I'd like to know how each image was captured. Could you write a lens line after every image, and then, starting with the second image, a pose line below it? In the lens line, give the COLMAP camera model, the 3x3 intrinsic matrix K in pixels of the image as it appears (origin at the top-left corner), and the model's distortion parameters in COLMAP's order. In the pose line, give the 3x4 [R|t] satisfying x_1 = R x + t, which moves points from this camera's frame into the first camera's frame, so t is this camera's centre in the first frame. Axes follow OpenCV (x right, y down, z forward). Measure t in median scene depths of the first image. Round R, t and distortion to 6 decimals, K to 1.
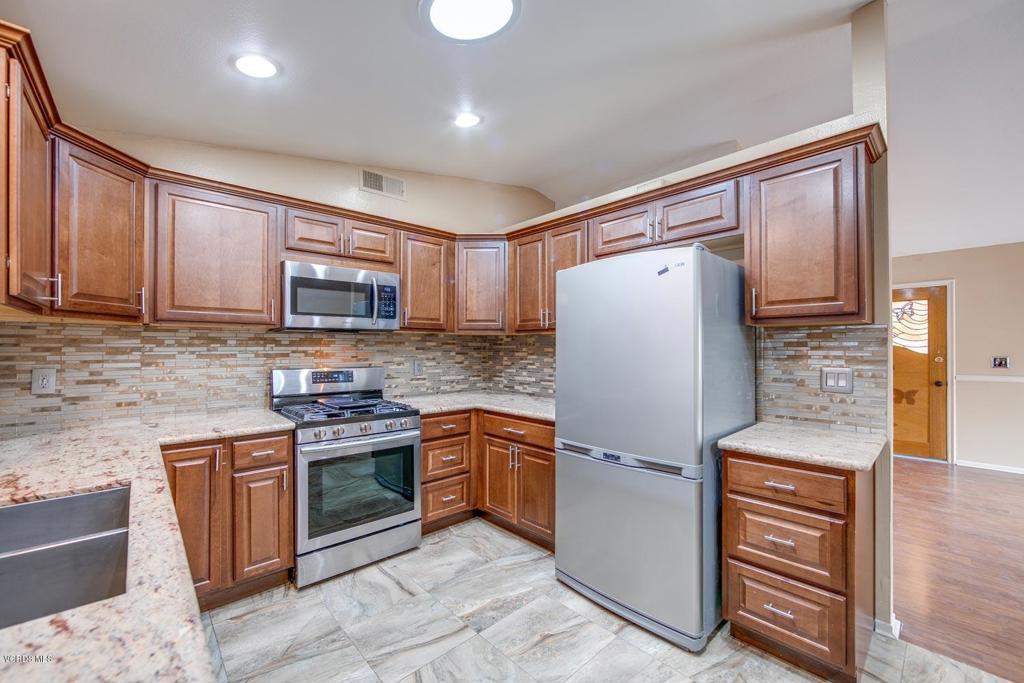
lens RADIAL K [[405.9, 0, 510.2], [0, 405.9, 346.5], [0, 0, 1]] dist [-0.017917, 0.002120]
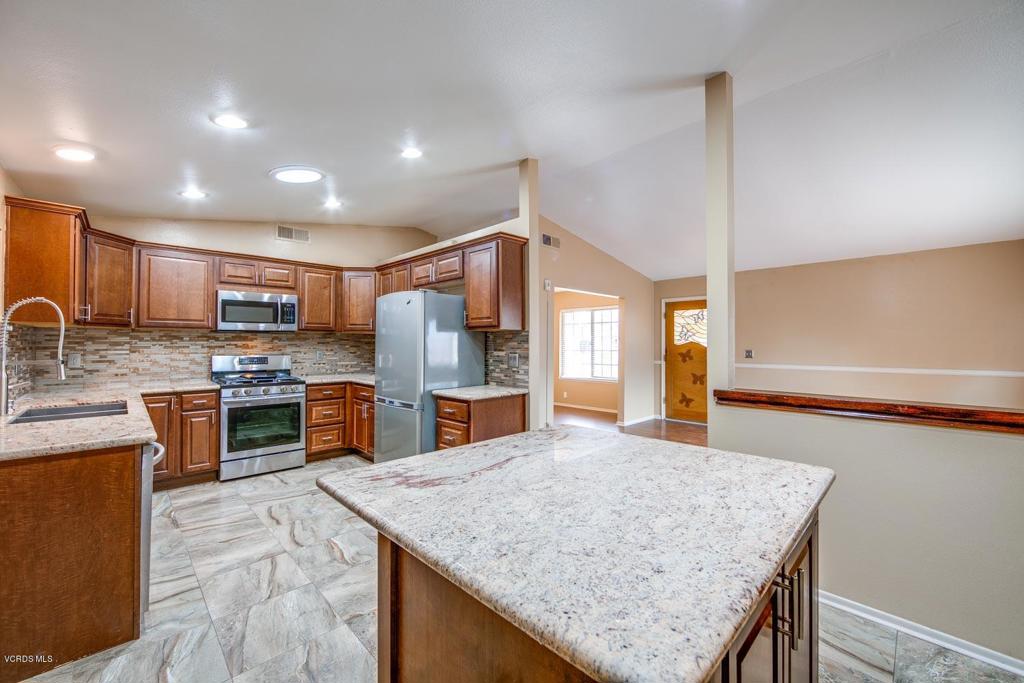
lens RADIAL K [[405.9, 0, 511.6], [0, 405.9, 338.3], [0, 0, 1]] dist [-0.017917, 0.002120]
pose [[0.999629, 0.002825, 0.027095, 0.653888], [-0.002614, 0.999966, -0.007838, -0.003292], [-0.027116, 0.007765, 0.999602, -0.743226]]
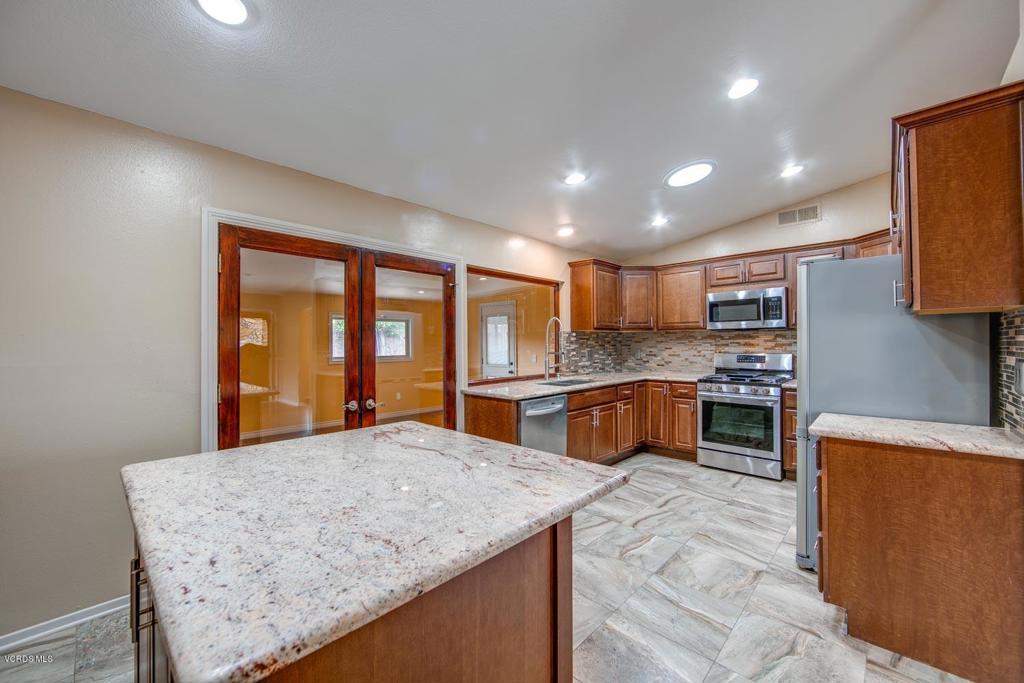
lens RADIAL K [[405.9, 0, 504.9], [0, 405.9, 337.3], [0, 0, 1]] dist [-0.017917, 0.002120]
pose [[0.056830, -0.013948, -0.998286, 1.334926], [0.010028, 0.999860, -0.013399, 0.003147], [0.998334, -0.009249, 0.056961, -0.041270]]
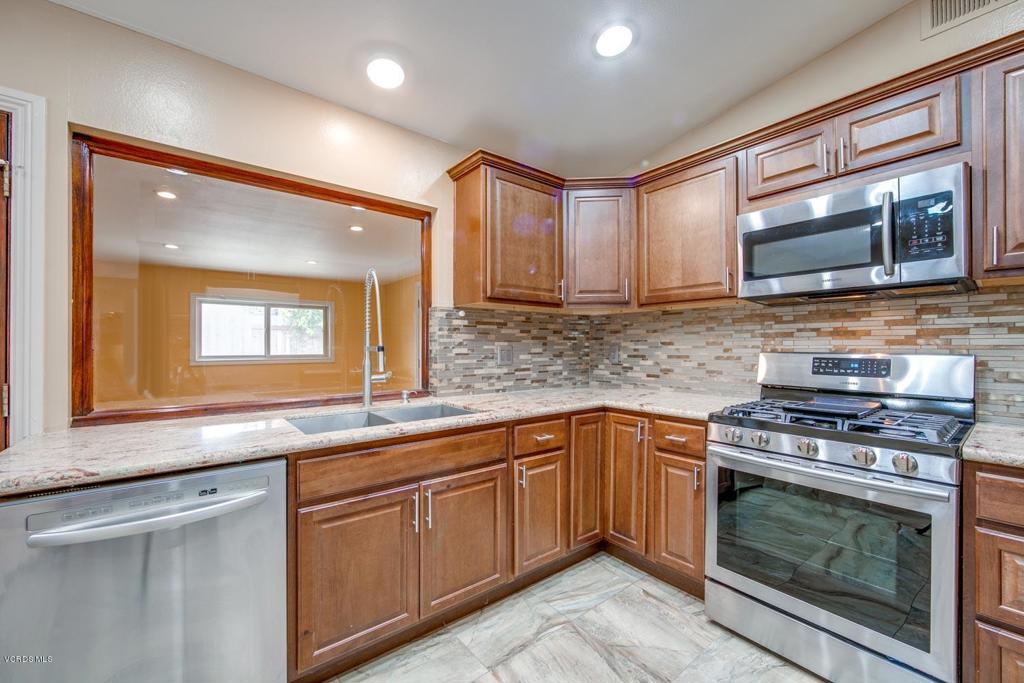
lens RADIAL K [[405.9, 0, 502.8], [0, 405.9, 344.8], [0, 0, 1]] dist [-0.017917, 0.002120]
pose [[-0.079760, -0.002024, -0.996812, 0.305870], [0.004596, 0.999987, -0.002398, 0.048914], [0.996803, -0.004773, -0.079750, 0.632123]]
